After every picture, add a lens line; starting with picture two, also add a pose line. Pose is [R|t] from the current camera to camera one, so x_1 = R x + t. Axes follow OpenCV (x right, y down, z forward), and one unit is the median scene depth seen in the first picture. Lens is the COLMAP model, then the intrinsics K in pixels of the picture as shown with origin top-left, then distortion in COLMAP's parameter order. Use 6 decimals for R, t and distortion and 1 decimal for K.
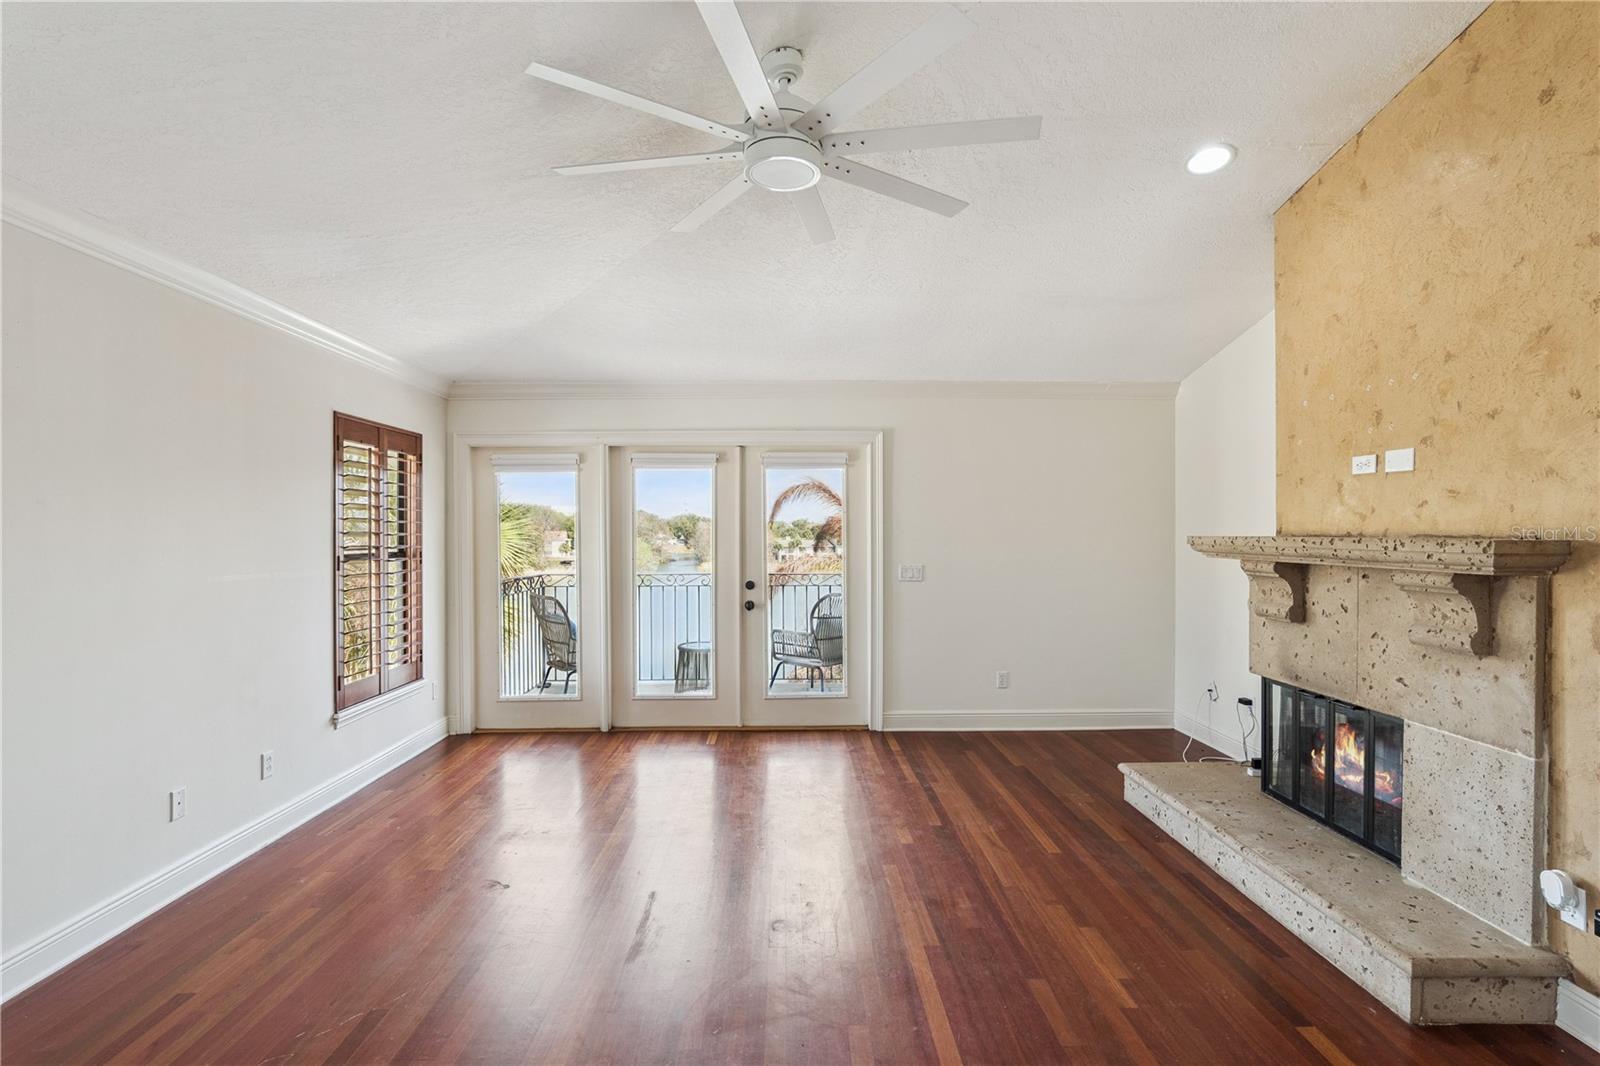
lens RADIAL K [[745.7, 0, 800.2], [0, 745.7, 532.5], [0, 0, 1]] dist [-0.014722, 0.001984]
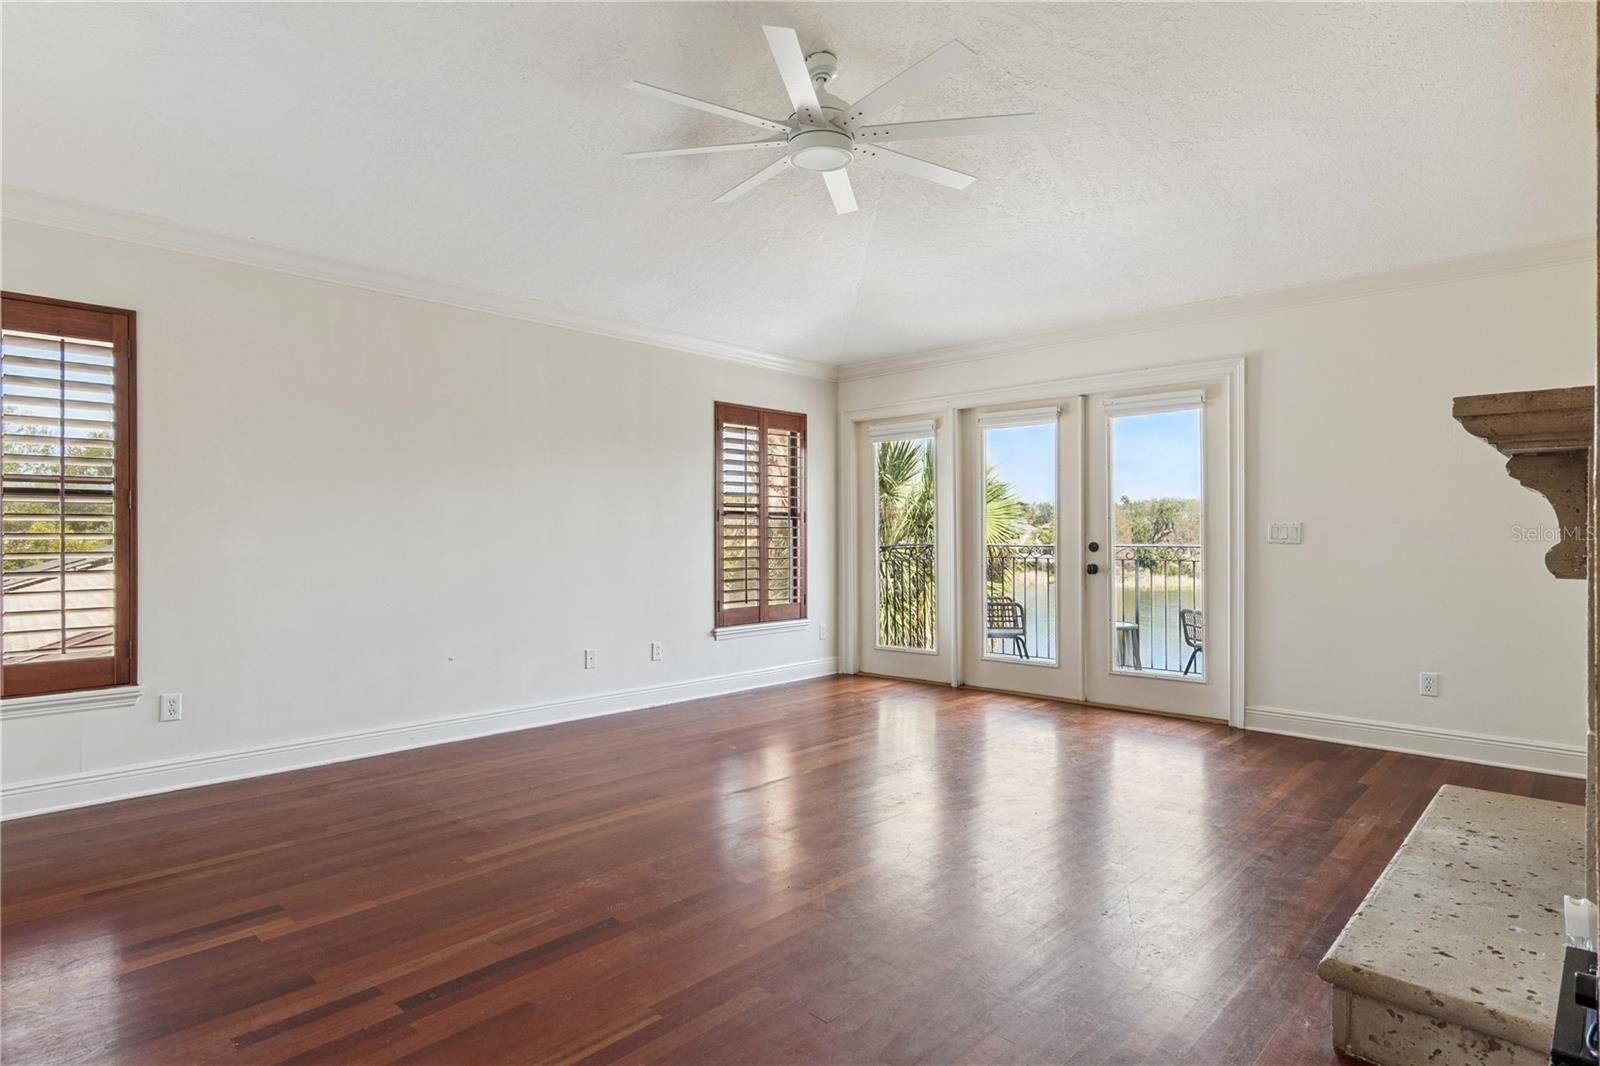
lens RADIAL K [[873.9, 0, 799.4], [0, 873.9, 534.5], [0, 0, 1]] dist [0.002652, 0.000018]
pose [[0.716975, 0.001629, -0.697097, 0.453219], [0.000609, 0.999995, 0.002963, 0.056156], [0.697099, -0.002549, 0.716971, -0.016863]]
